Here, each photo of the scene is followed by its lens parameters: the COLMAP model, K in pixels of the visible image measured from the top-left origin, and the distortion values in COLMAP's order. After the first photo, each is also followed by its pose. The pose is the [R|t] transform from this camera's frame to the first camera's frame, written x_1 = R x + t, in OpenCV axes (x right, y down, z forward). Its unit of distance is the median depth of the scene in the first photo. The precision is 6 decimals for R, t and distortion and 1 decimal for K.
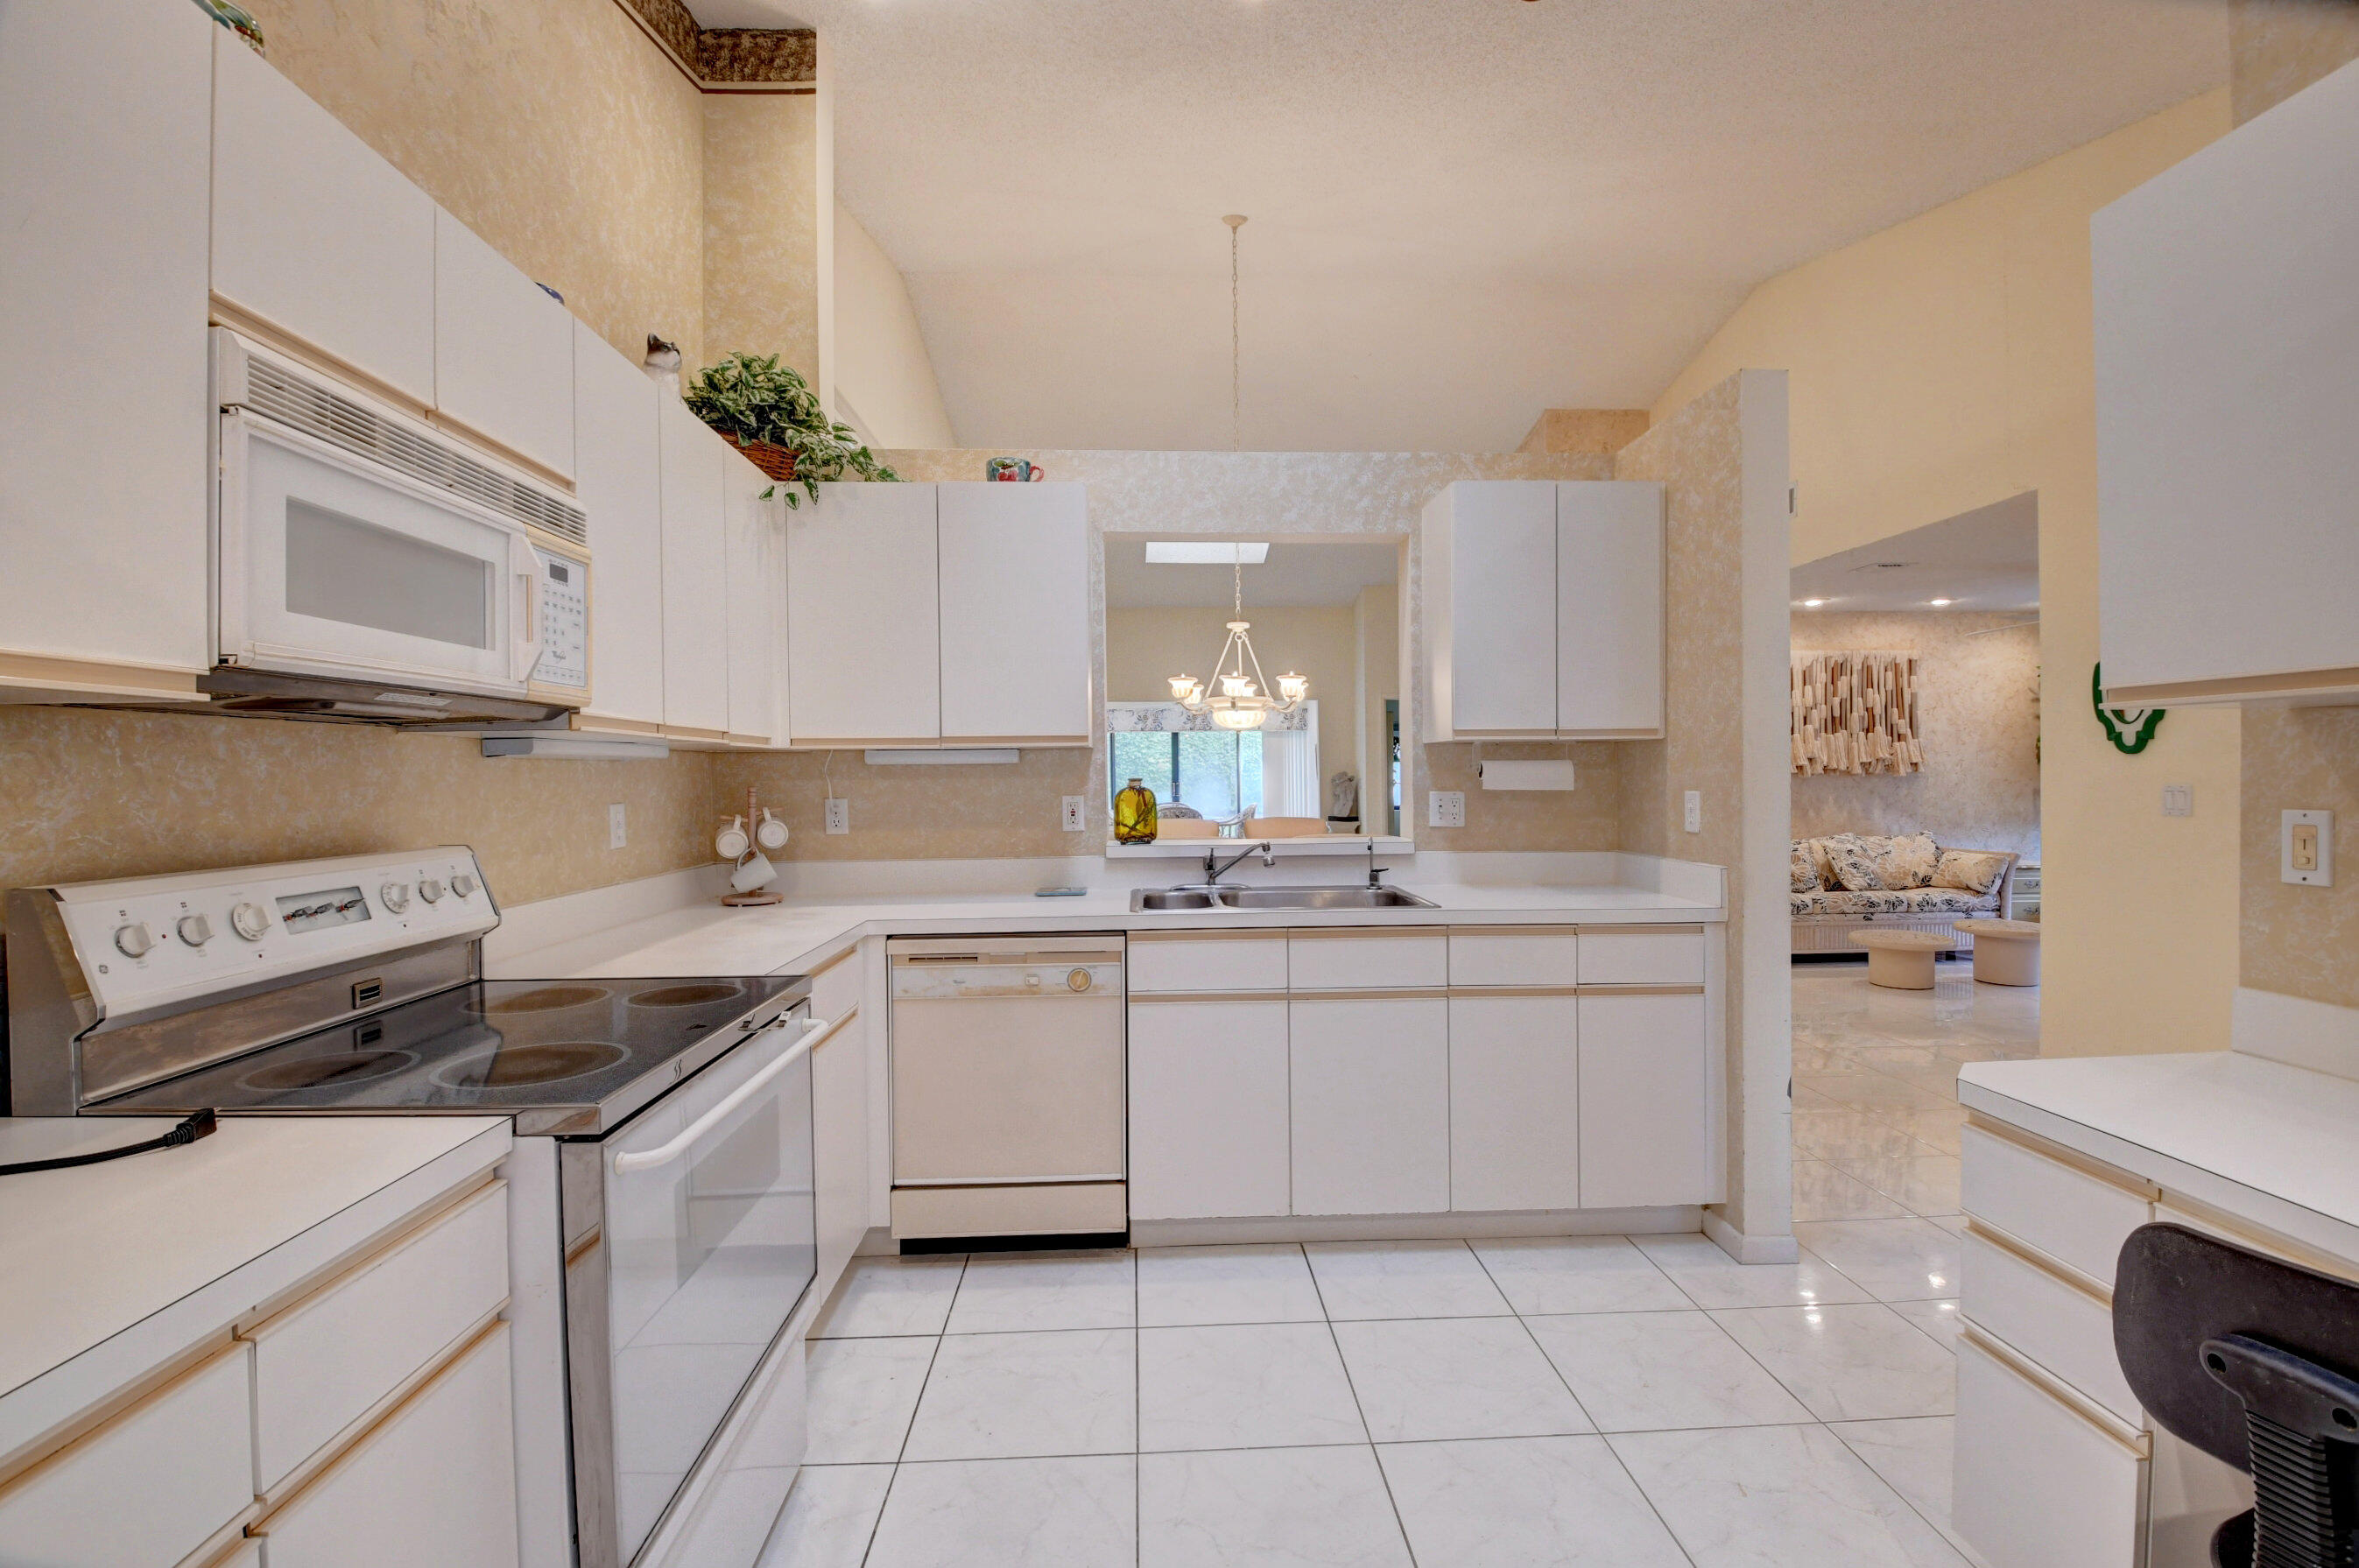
lens RADIAL K [[1040.3, 0, 1177.7], [0, 1040.3, 789.1], [0, 0, 1]] dist [0.018409, -0.024483]
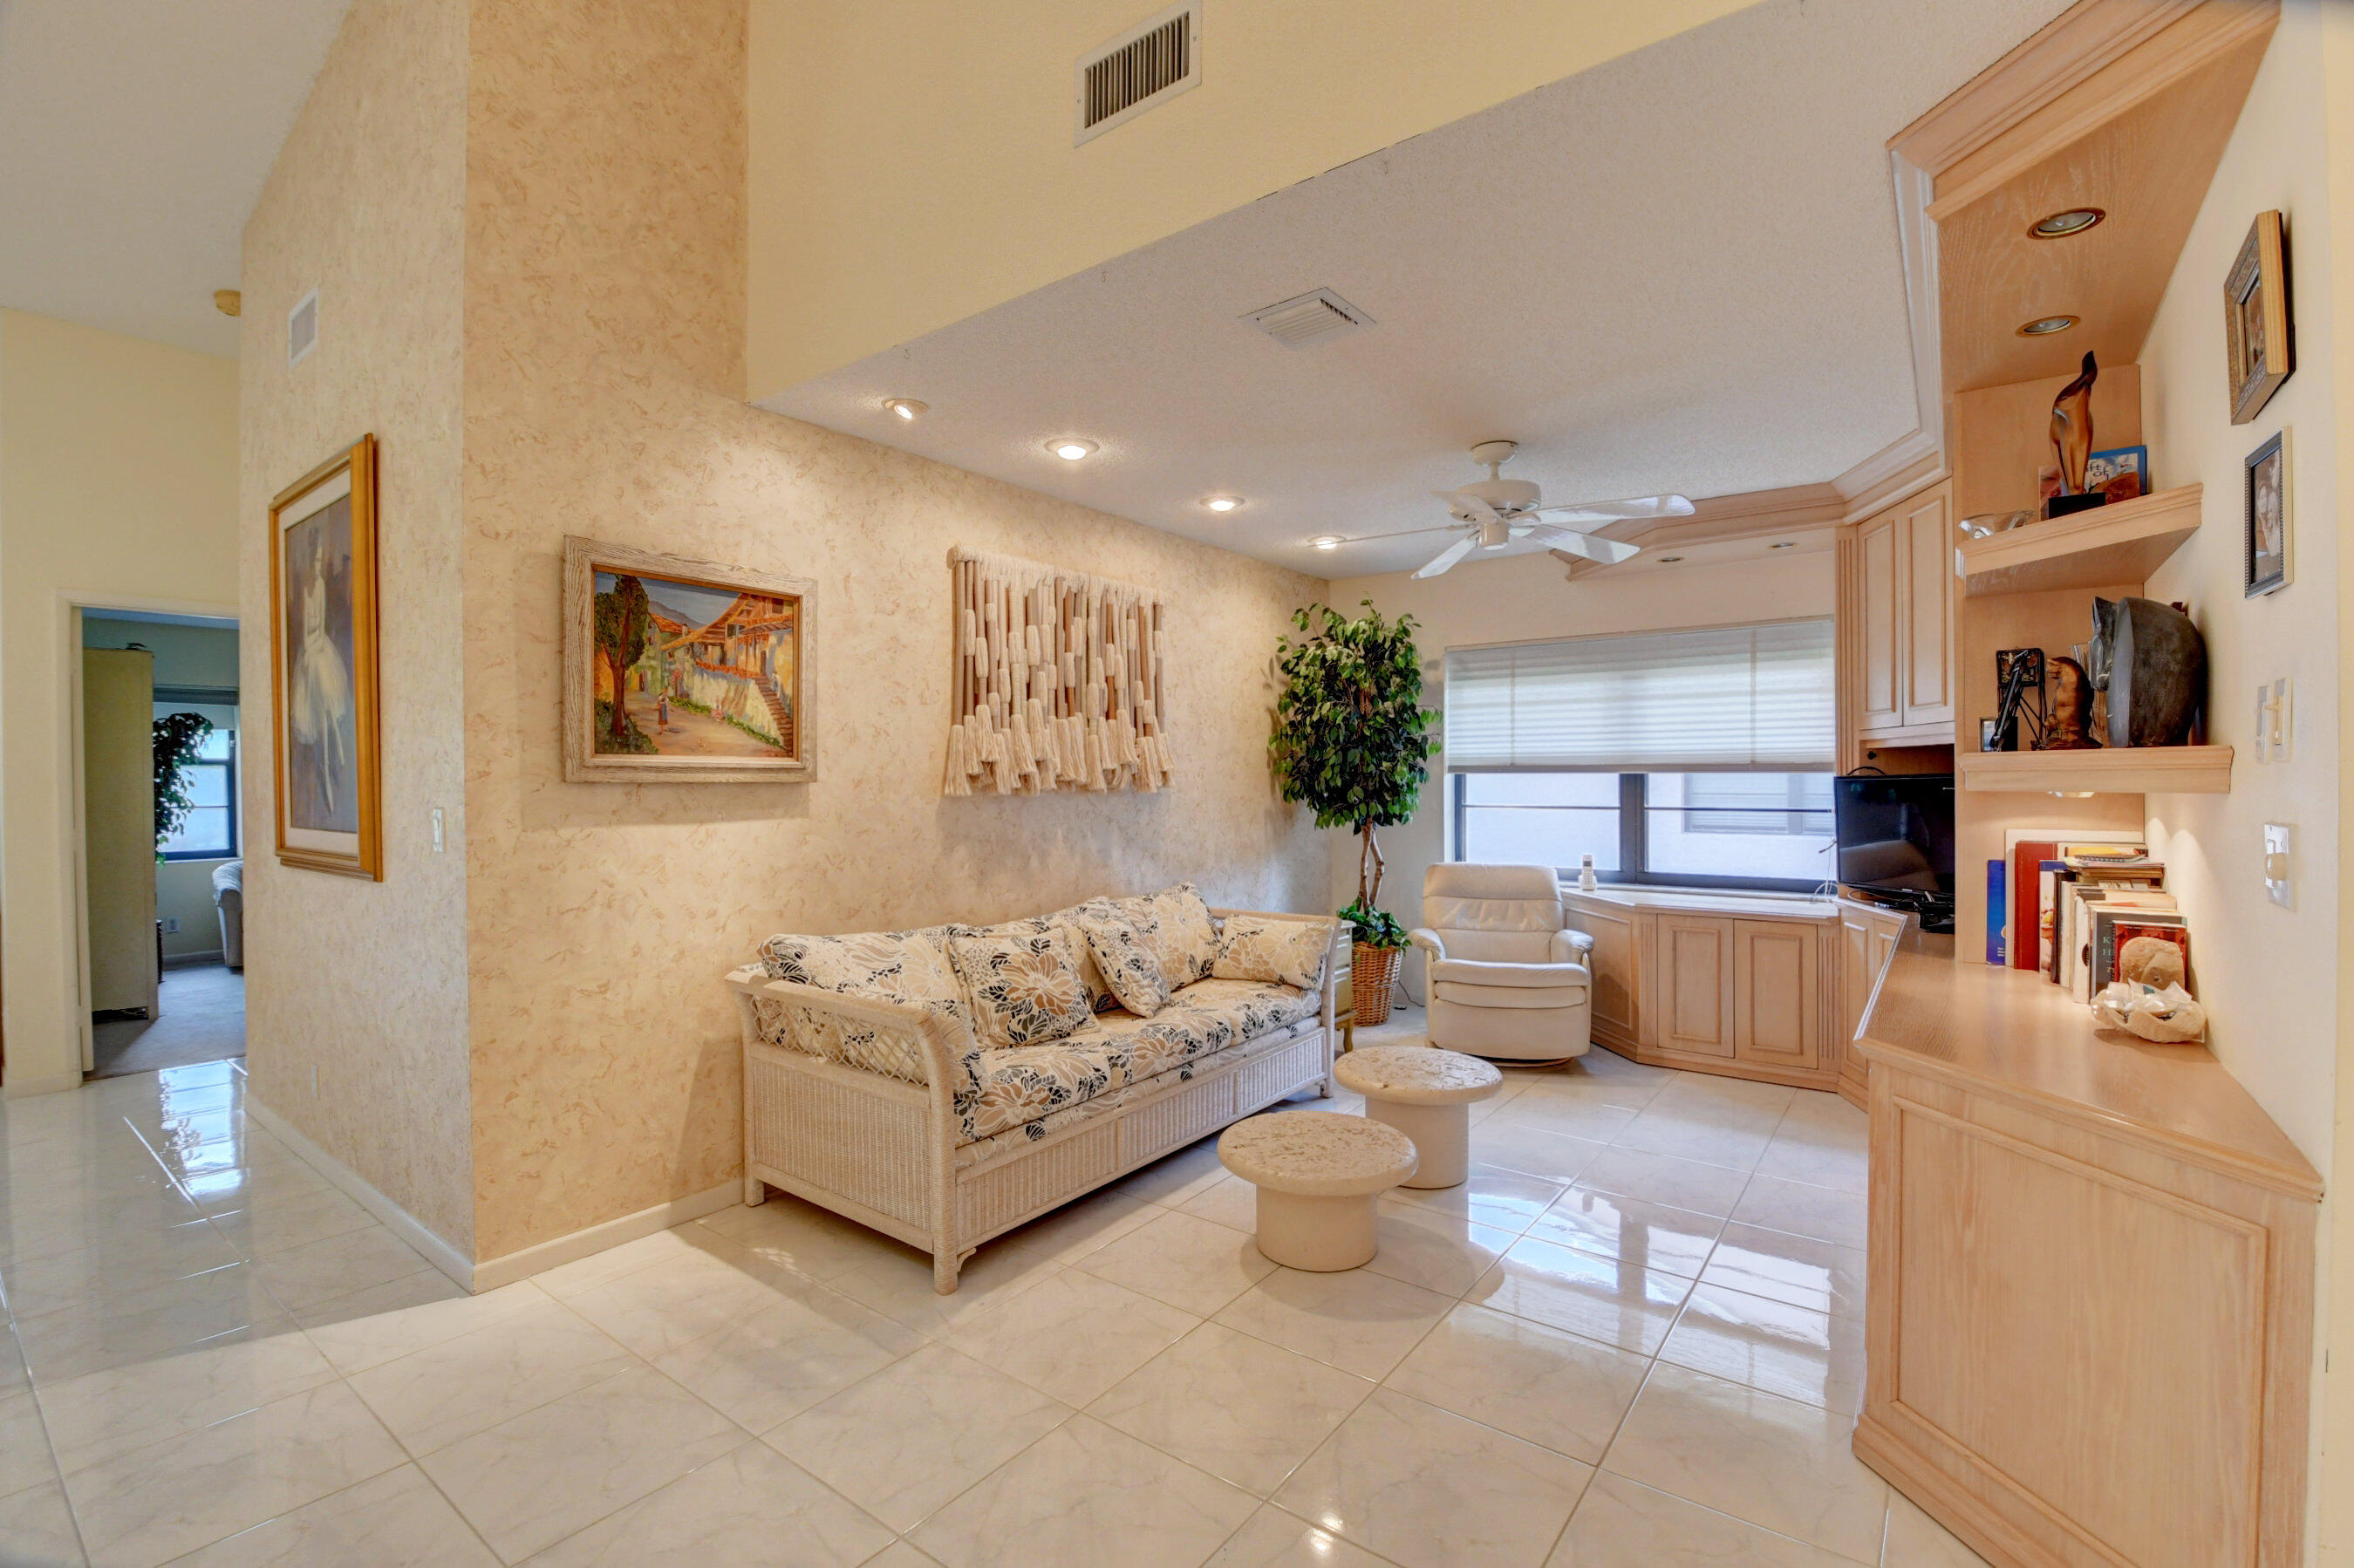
lens RADIAL K [[1043.9, 0, 1182.4], [0, 1043.9, 787.3], [0, 0, 1]] dist [0.037866, -0.025673]
pose [[0.632606, -0.001859, 0.774472, 0.235076], [0.010921, 0.999919, -0.006521, -0.011606], [-0.774397, 0.012583, 0.632575, 0.600103]]
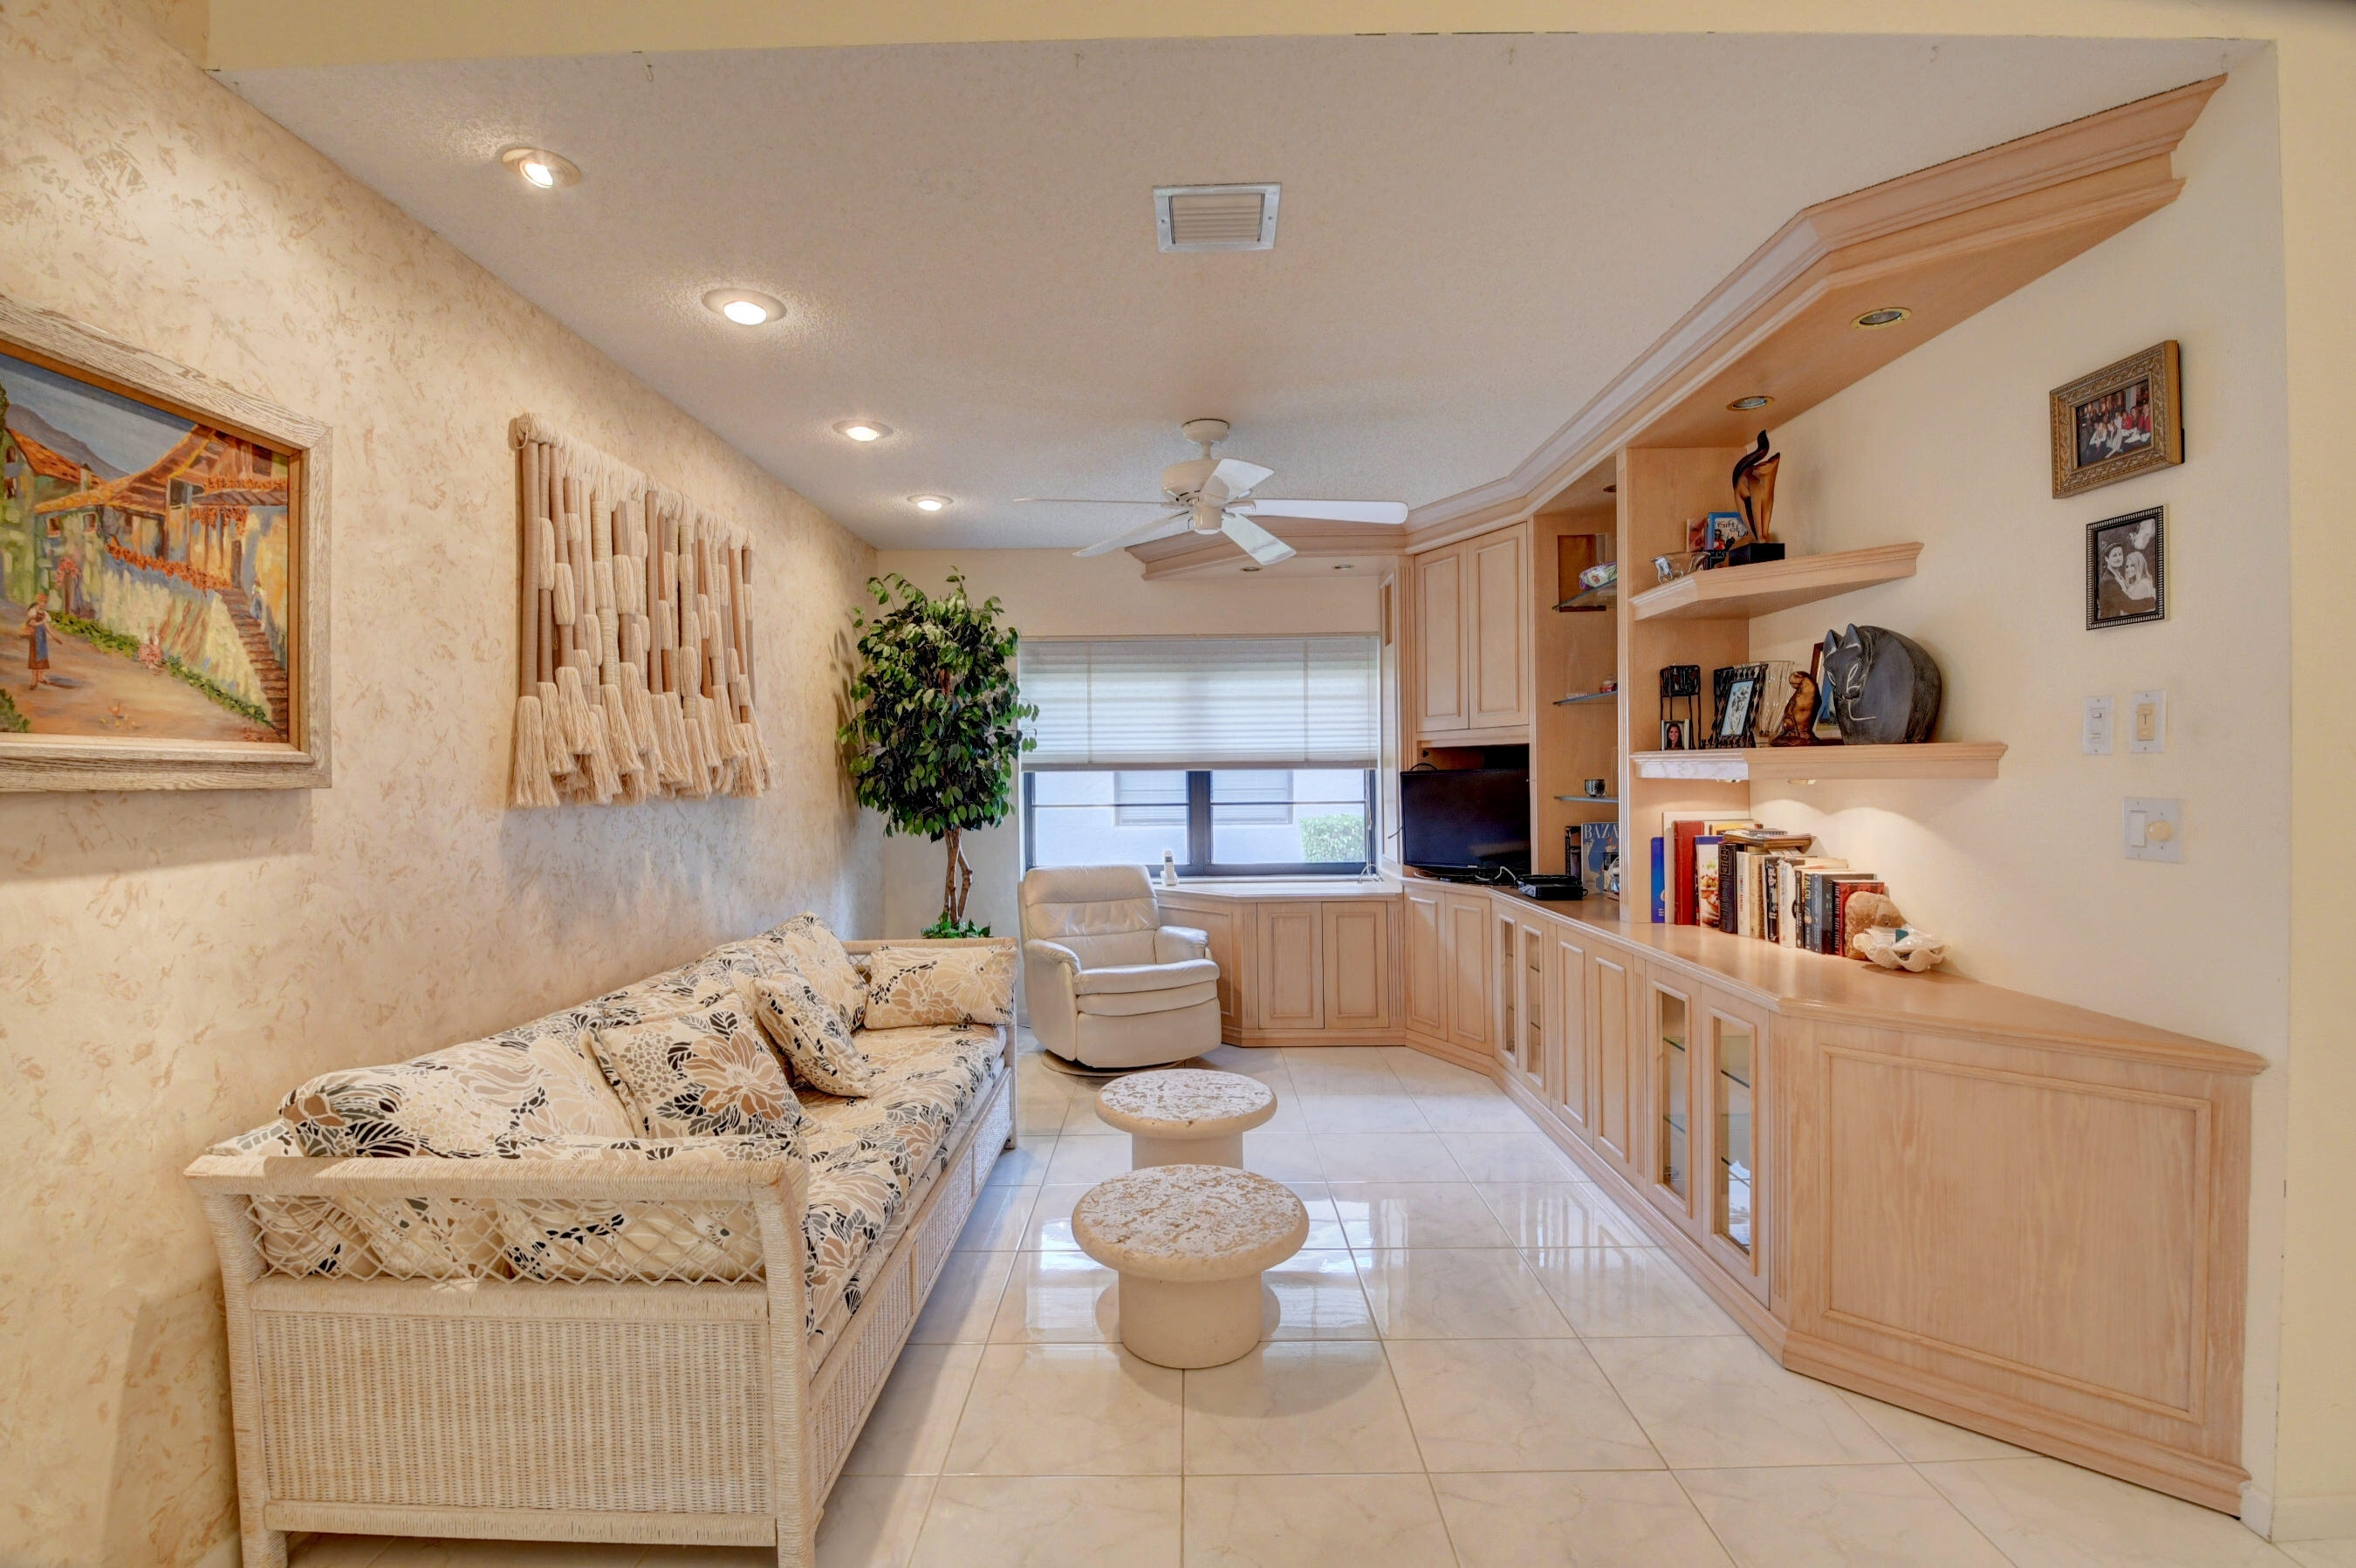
lens RADIAL K [[1039.1, 0, 1176.2], [0, 1039.1, 789.1], [0, 0, 1]] dist [0.018409, -0.024483]
pose [[0.048604, -0.007623, 0.998789, 0.245298], [0.026848, 0.999620, 0.006323, -0.014285], [-0.998457, 0.026509, 0.048790, 0.789352]]
